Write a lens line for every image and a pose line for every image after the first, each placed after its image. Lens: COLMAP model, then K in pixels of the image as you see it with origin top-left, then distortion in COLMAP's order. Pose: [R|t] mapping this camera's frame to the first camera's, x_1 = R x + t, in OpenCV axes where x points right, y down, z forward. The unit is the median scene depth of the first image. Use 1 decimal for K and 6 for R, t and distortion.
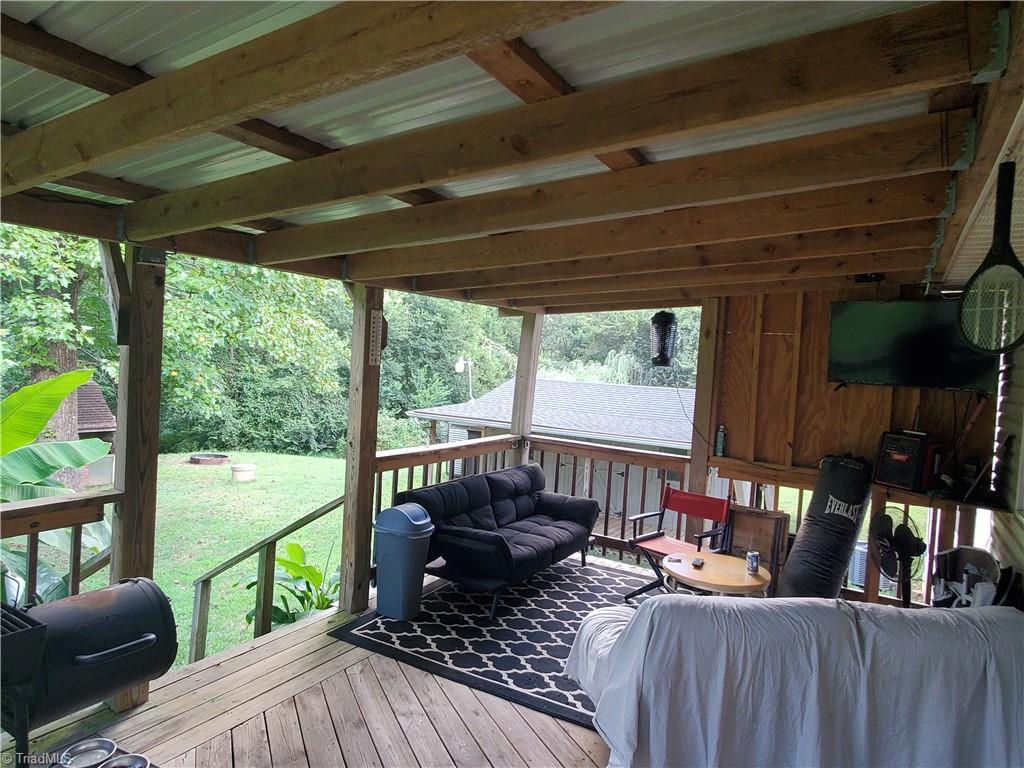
lens RADIAL K [[613.0, 0, 512.0], [0, 613.0, 384.0], [0, 0, 1]] dist [-0.004205, -0.000491]
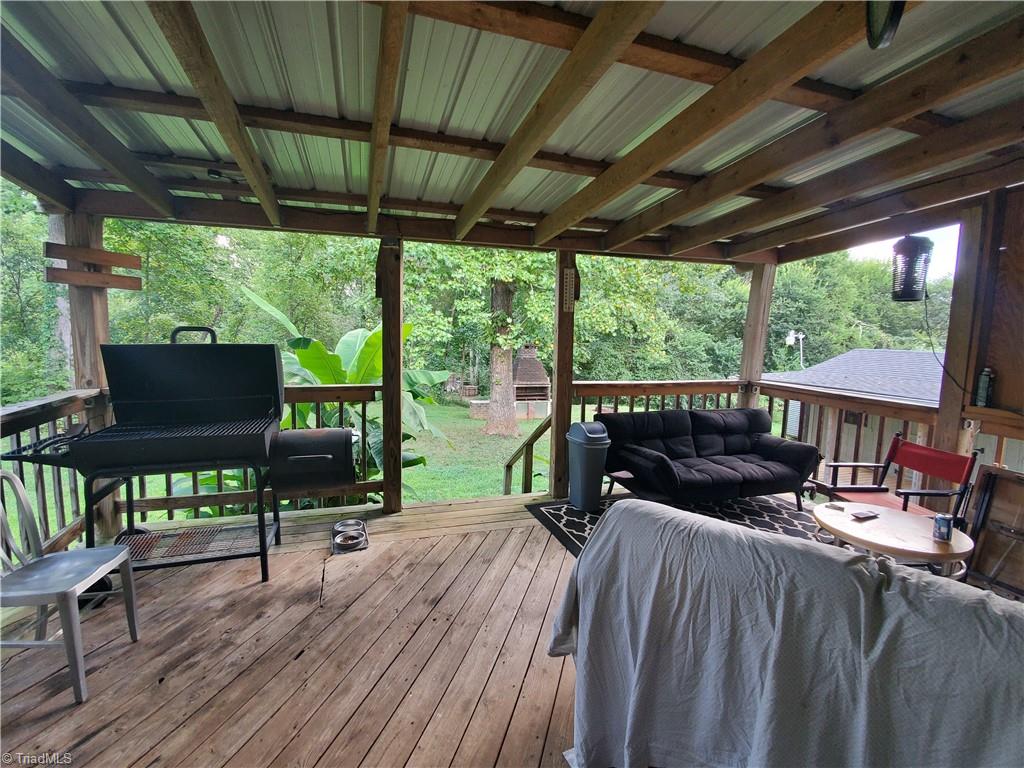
lens RADIAL K [[441.2, 0, 512.0], [0, 441.2, 384.0], [0, 0, 1]] dist [0.001508, -0.012977]
pose [[0.753672, 0.032061, -0.656468, 0.250513], [-0.001773, 0.998905, 0.046749, 0.064057], [0.657249, -0.034069, 0.752904, 0.175492]]
